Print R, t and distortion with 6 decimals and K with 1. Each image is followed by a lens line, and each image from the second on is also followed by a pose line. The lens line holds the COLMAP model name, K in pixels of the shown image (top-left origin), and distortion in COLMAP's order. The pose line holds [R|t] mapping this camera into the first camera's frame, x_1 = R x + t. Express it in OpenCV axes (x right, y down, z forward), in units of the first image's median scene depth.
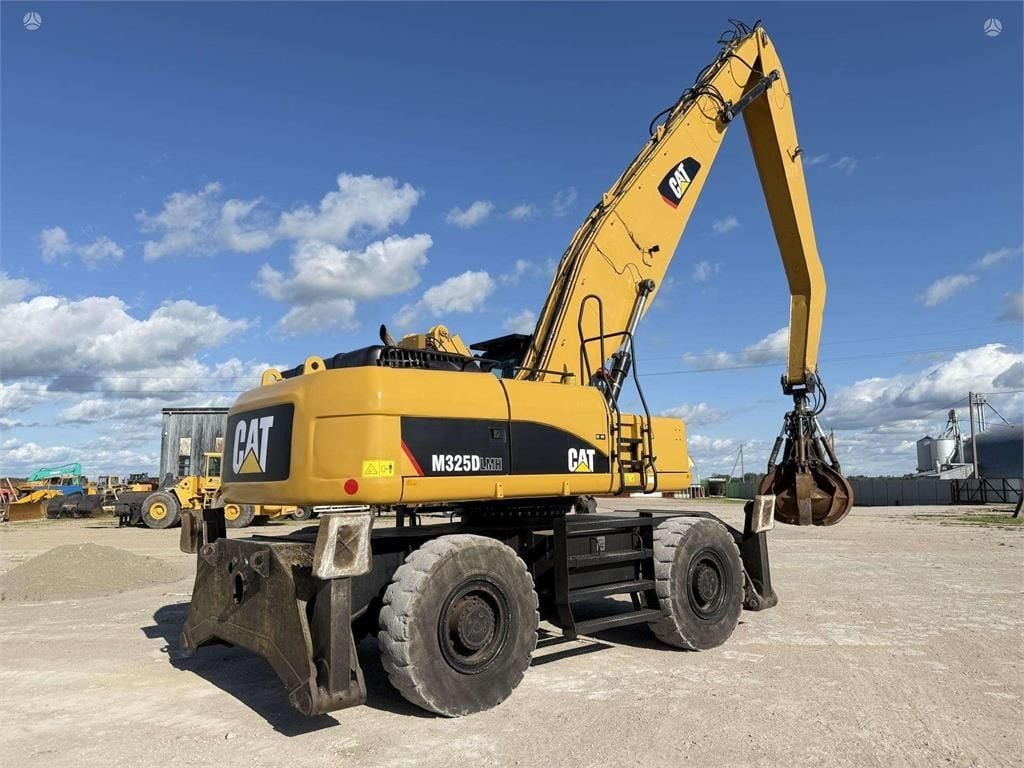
lens RADIAL K [[719.0, 0, 513.4], [0, 719.0, 370.6], [0, 0, 1]] dist [0.083624, -0.104722]
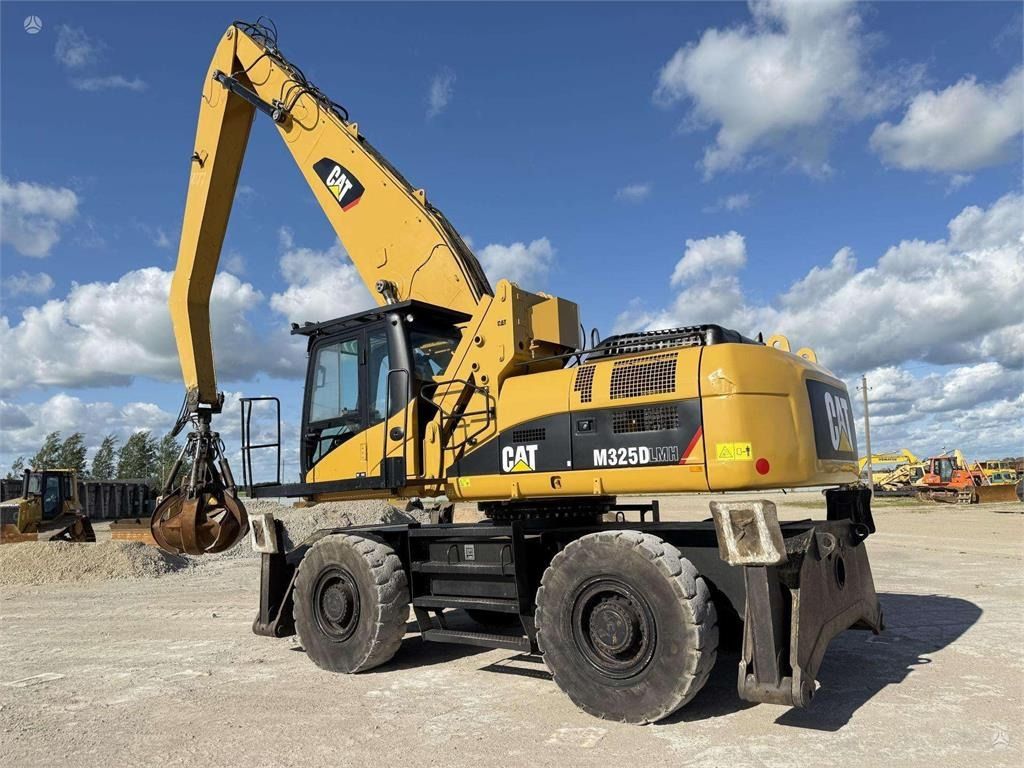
lens RADIAL K [[745.0, 0, 518.4], [0, 745.0, 382.7], [0, 0, 1]] dist [0.084719, -0.115820]
pose [[0.186483, -0.135324, -0.973094, 1.011618], [0.182991, 0.977920, -0.100926, 0.128146], [0.965266, -0.159246, 0.207129, 0.841421]]
